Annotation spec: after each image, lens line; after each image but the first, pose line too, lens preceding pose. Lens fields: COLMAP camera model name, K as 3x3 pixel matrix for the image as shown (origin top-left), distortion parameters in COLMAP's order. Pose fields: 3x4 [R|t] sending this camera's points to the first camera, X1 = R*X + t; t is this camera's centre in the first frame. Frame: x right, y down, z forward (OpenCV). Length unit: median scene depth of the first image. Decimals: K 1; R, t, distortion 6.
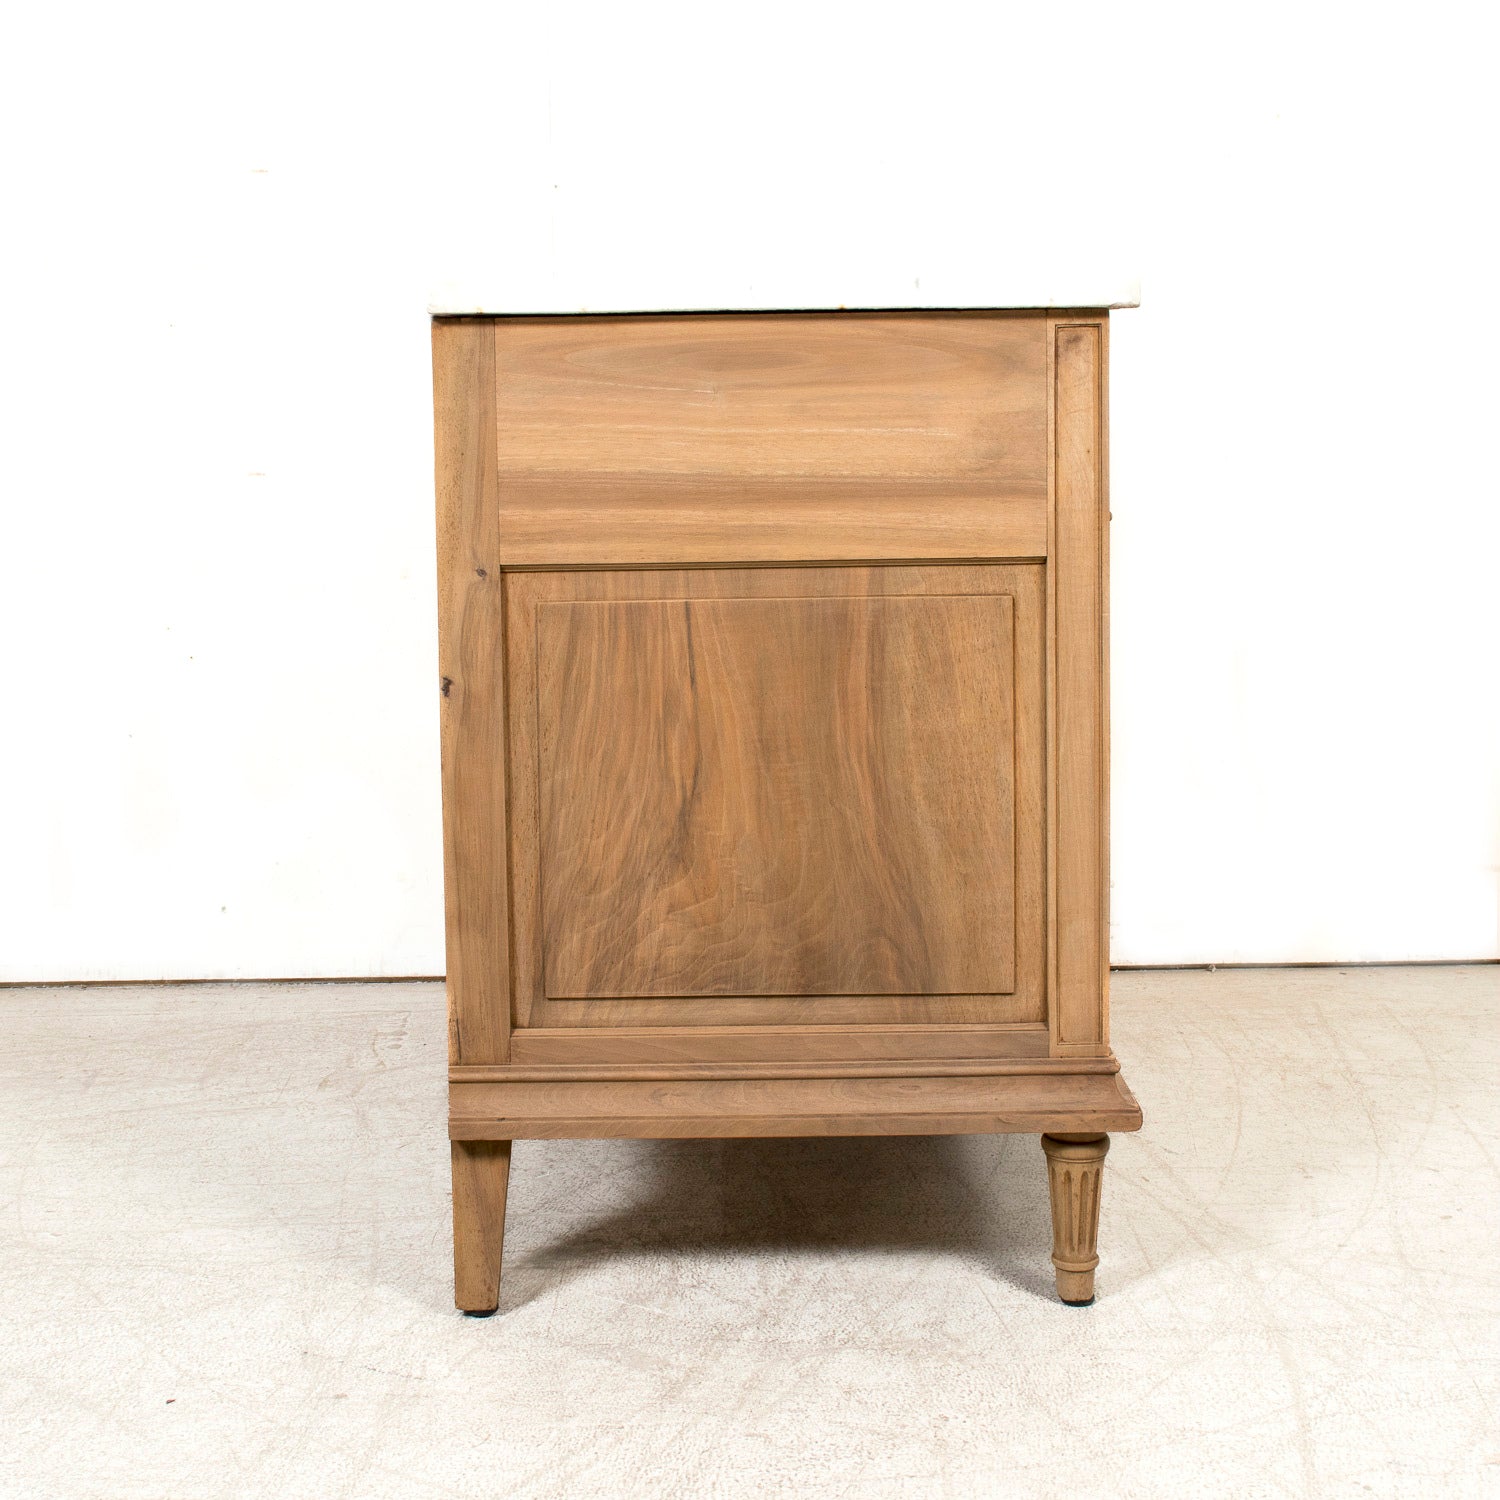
lens RADIAL K [[2968.4, 0, 647.4], [0, 2968.4, 629.9], [0, 0, 1]] dist [0.025878, 0.000000]
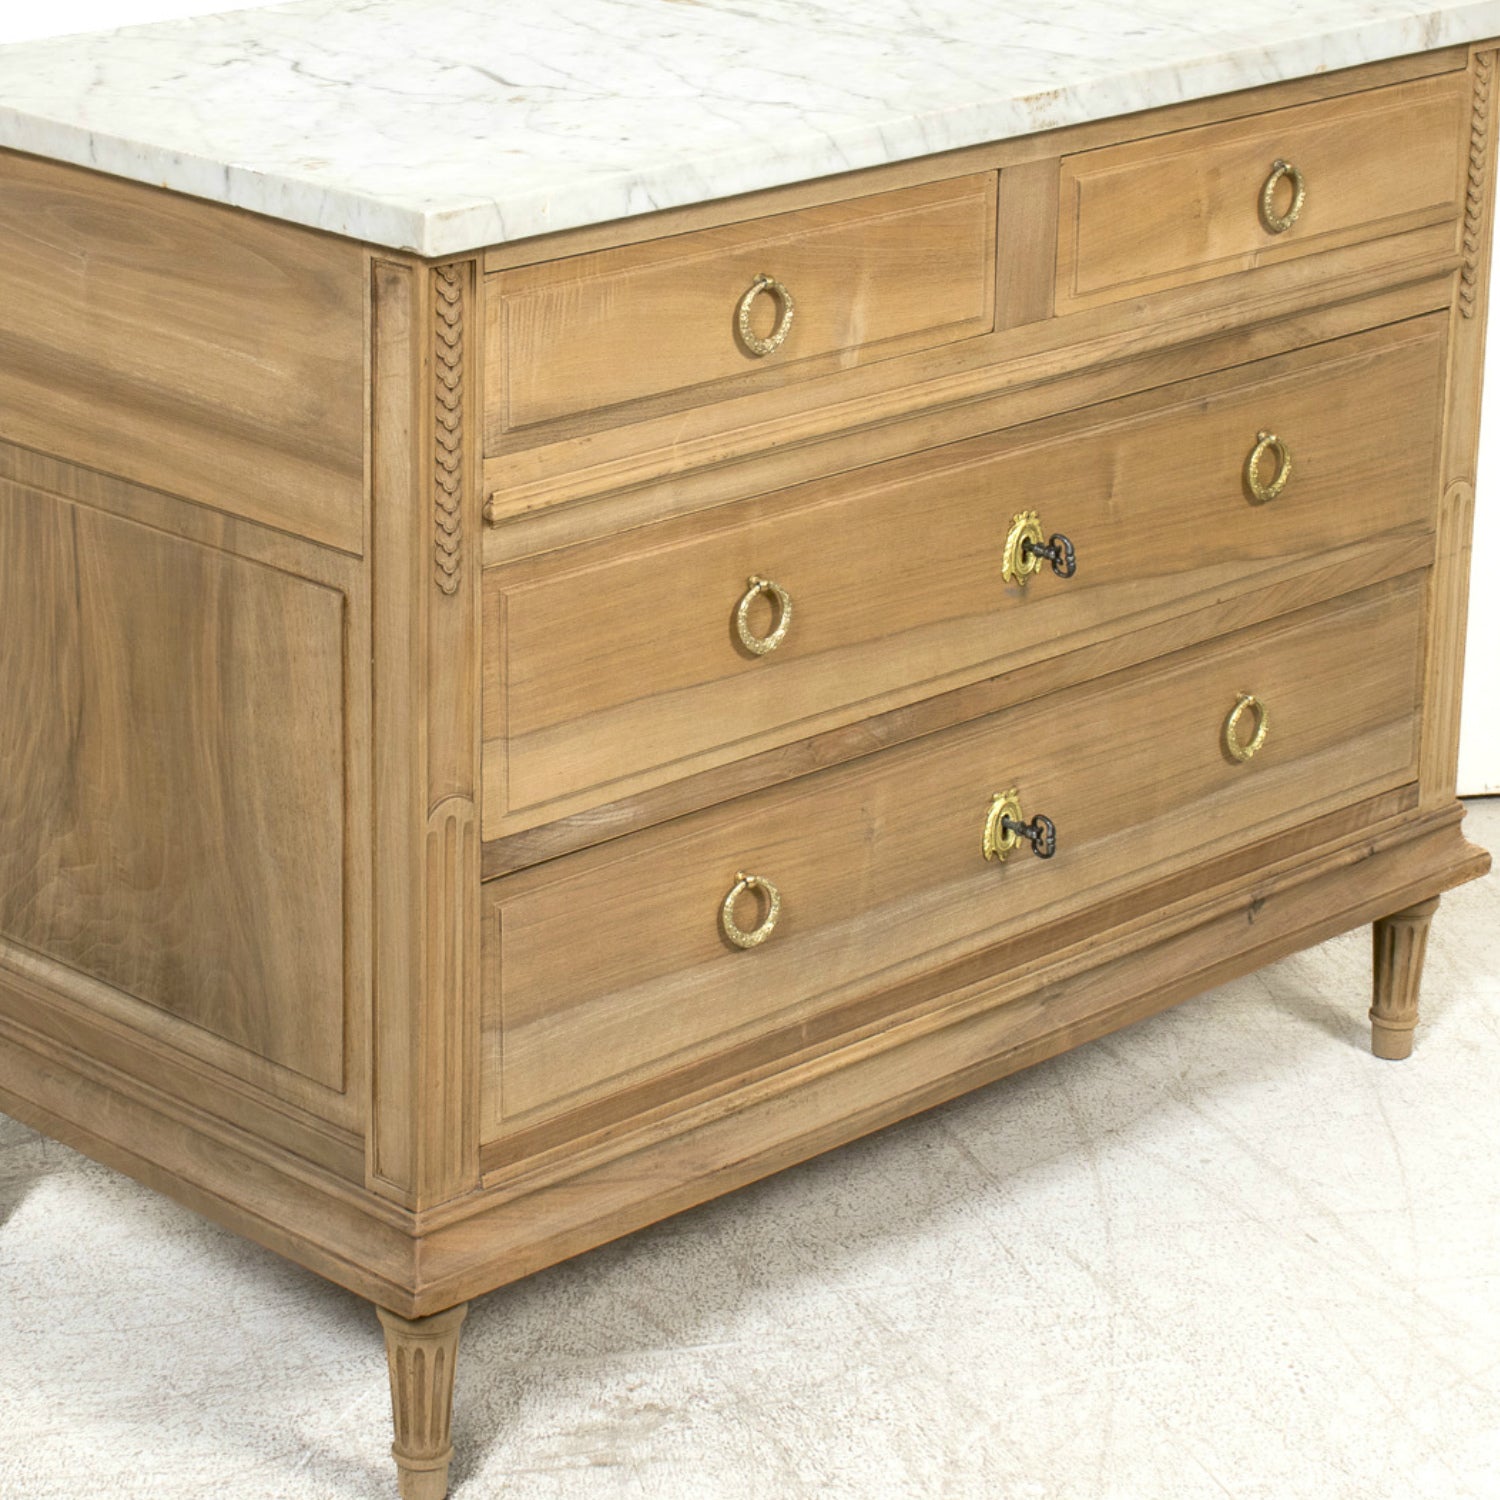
lens RADIAL K [[4226.5, 0, 514.1], [0, 4226.5, 423.0], [0, 0, 1]] dist [0.022891, 0.000000]
pose [[0.707383, 0.210639, -0.674715, 0.863621], [-0.108868, 0.975642, 0.190446, -0.261491], [0.698396, -0.061263, 0.713085, 0.269010]]
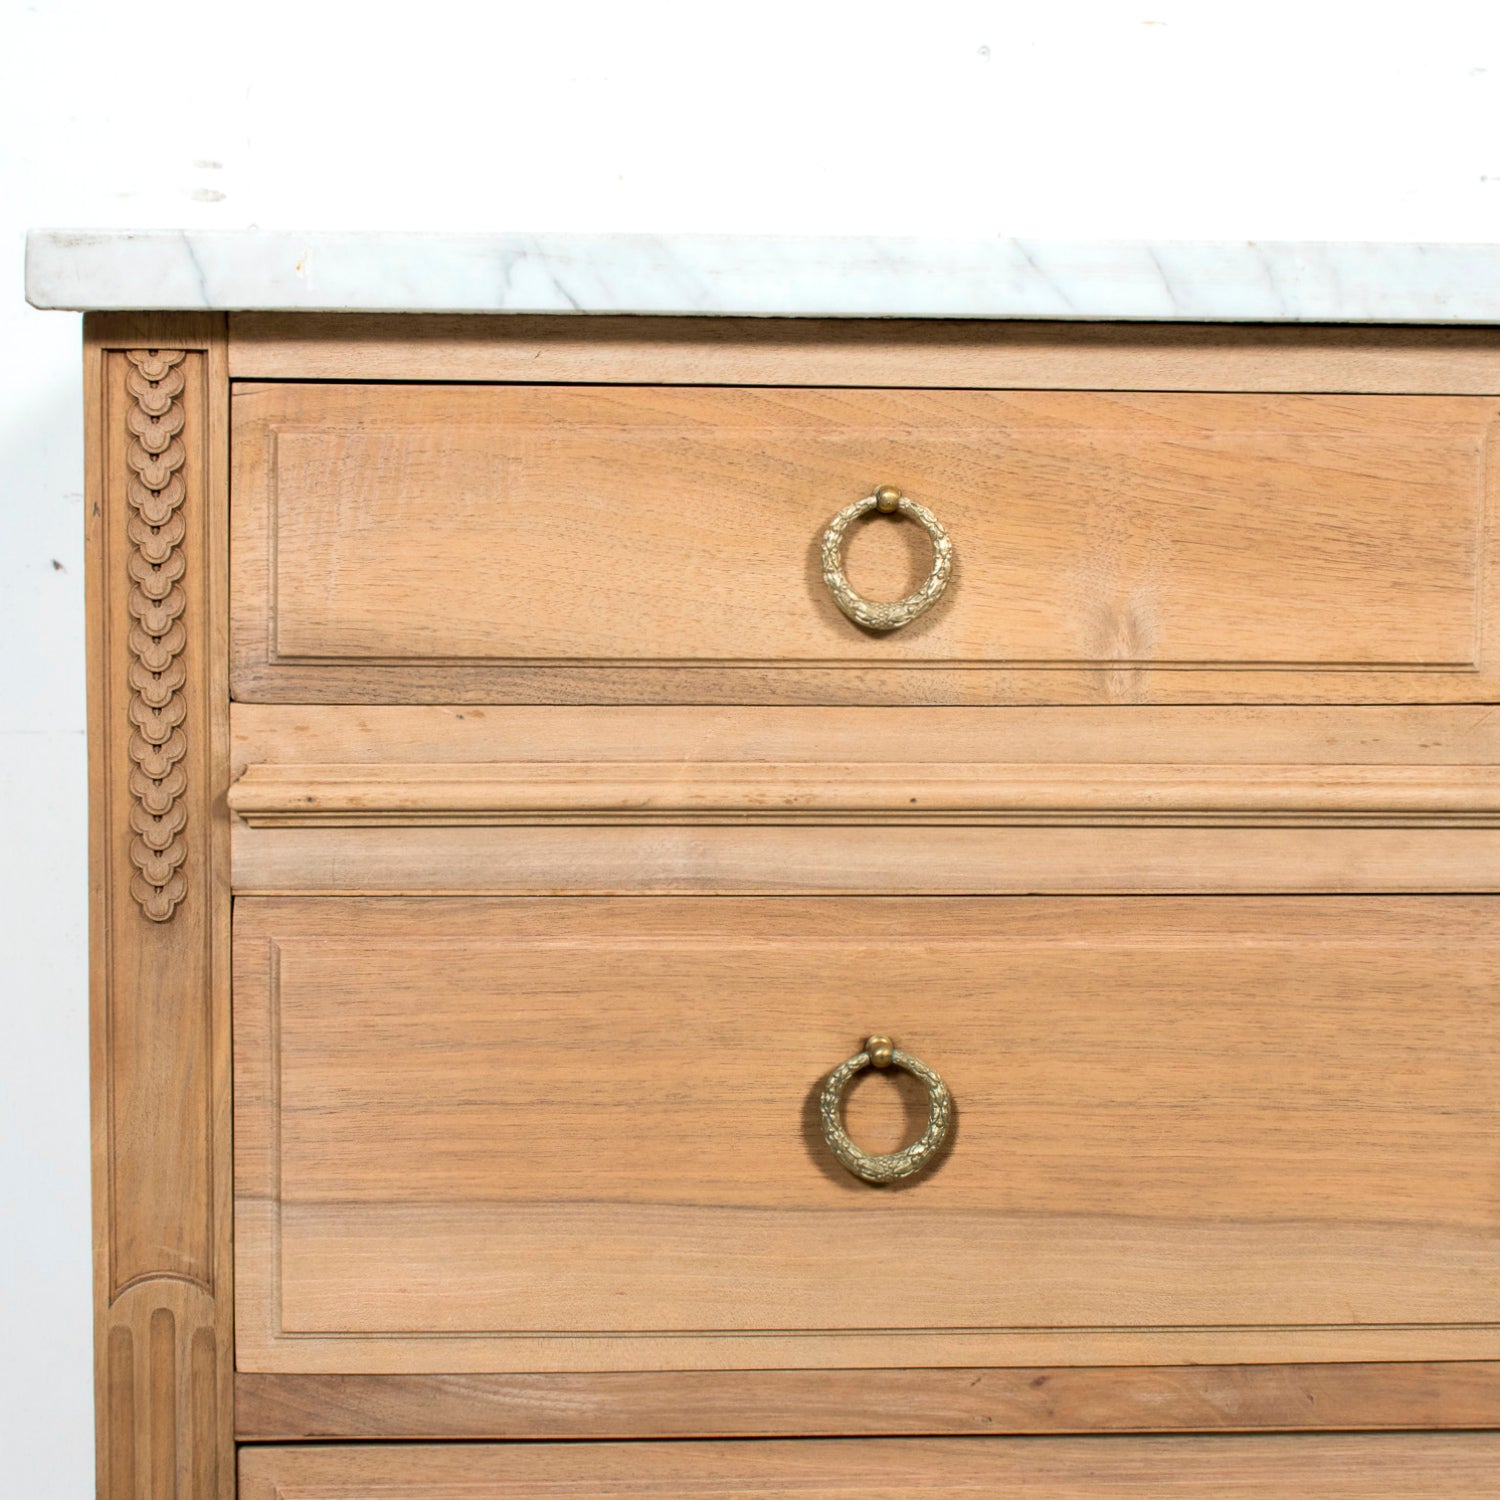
lens RADIAL K [[2926.0, 0, 780.5], [0, 2926.0, 615.0], [0, 0, 1]] dist [-0.057007, 0.000000]
pose [[0.102864, 0.113899, -0.988153, 0.582311], [-0.139089, 0.985310, 0.099093, -0.118544], [0.984923, 0.127248, 0.117195, 1.036325]]
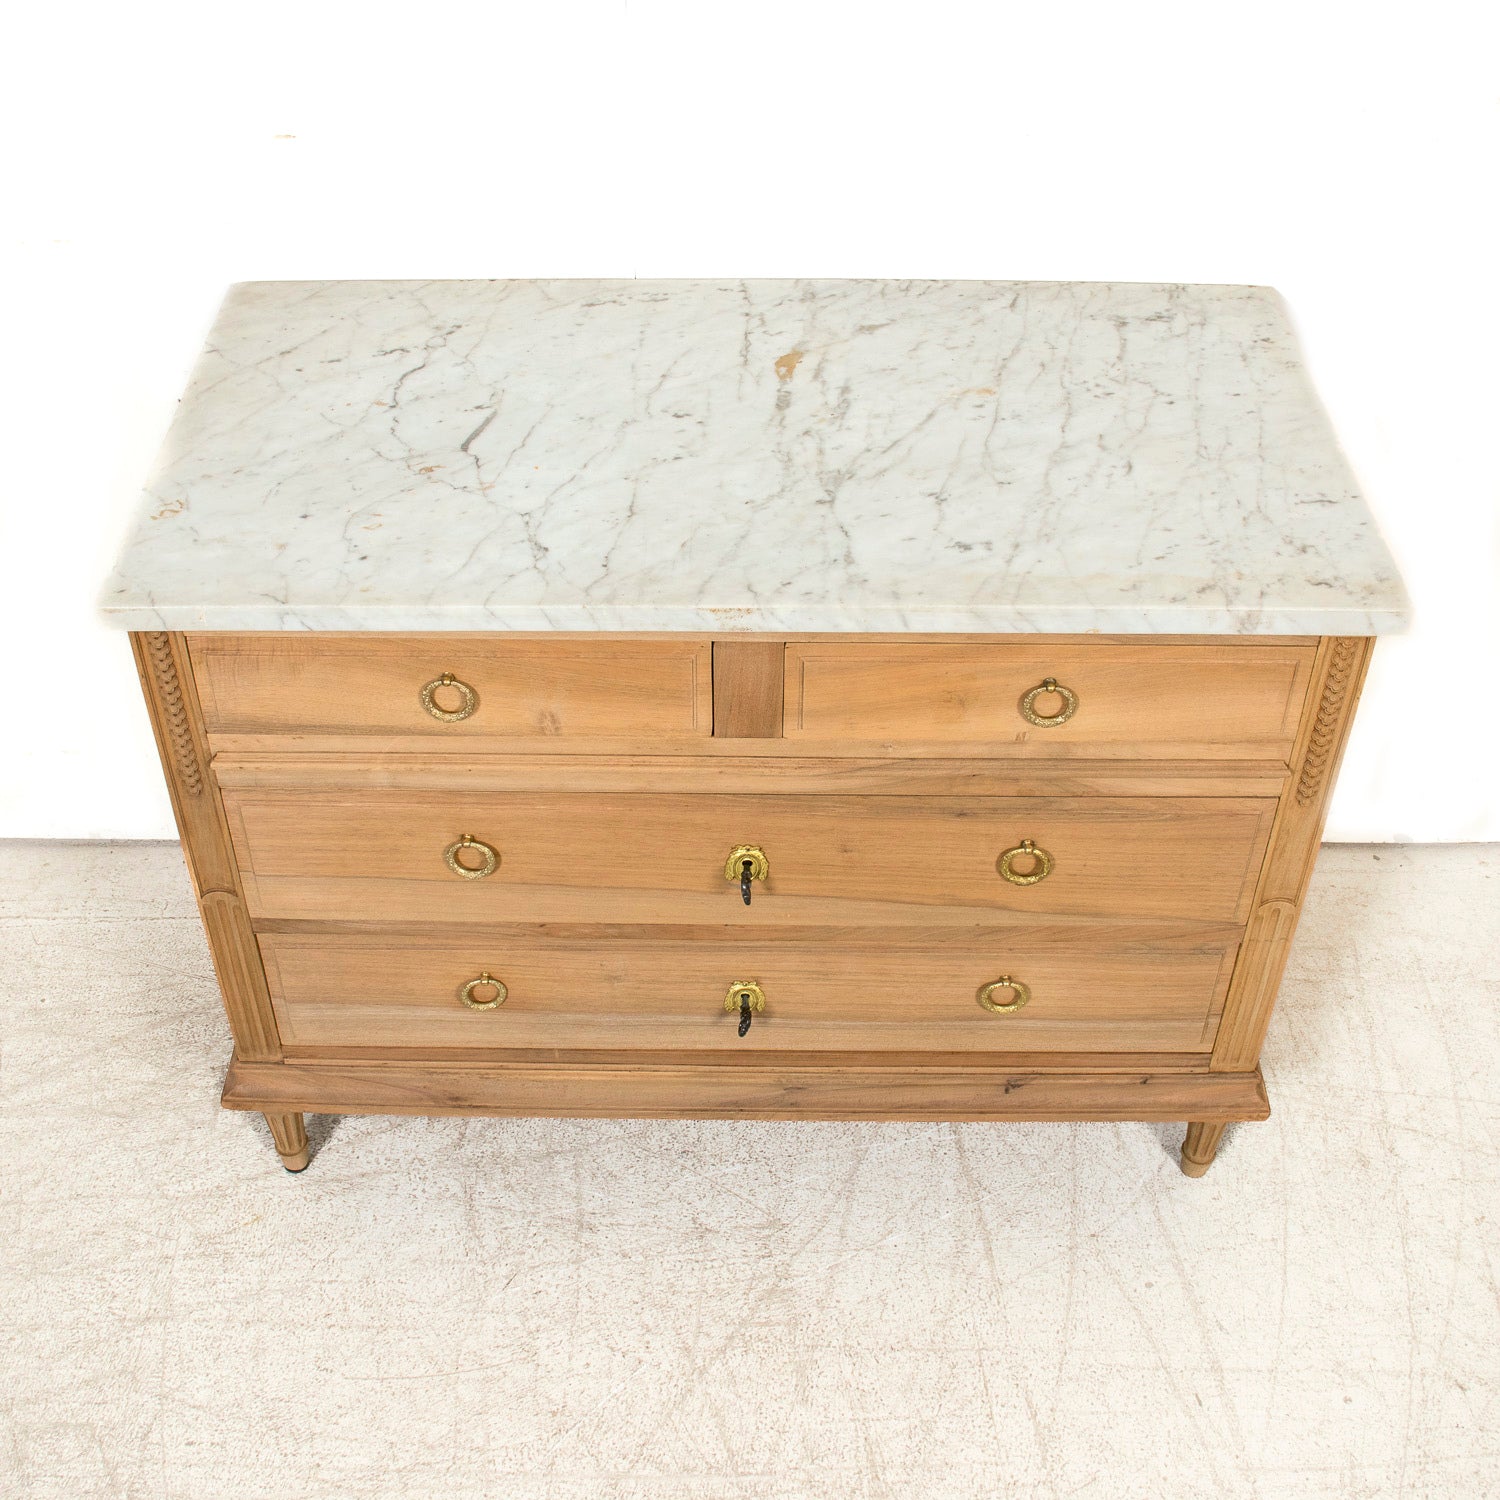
lens RADIAL K [[1910.8, 0, 728.2], [0, 1910.8, 680.8], [0, 0, 1]] dist [-0.128904, 0.000000]
pose [[0.025859, 0.659035, -0.751668, 0.684523], [-0.128151, 0.747901, 0.651323, -0.559060], [0.991417, 0.079484, 0.103796, 1.128562]]
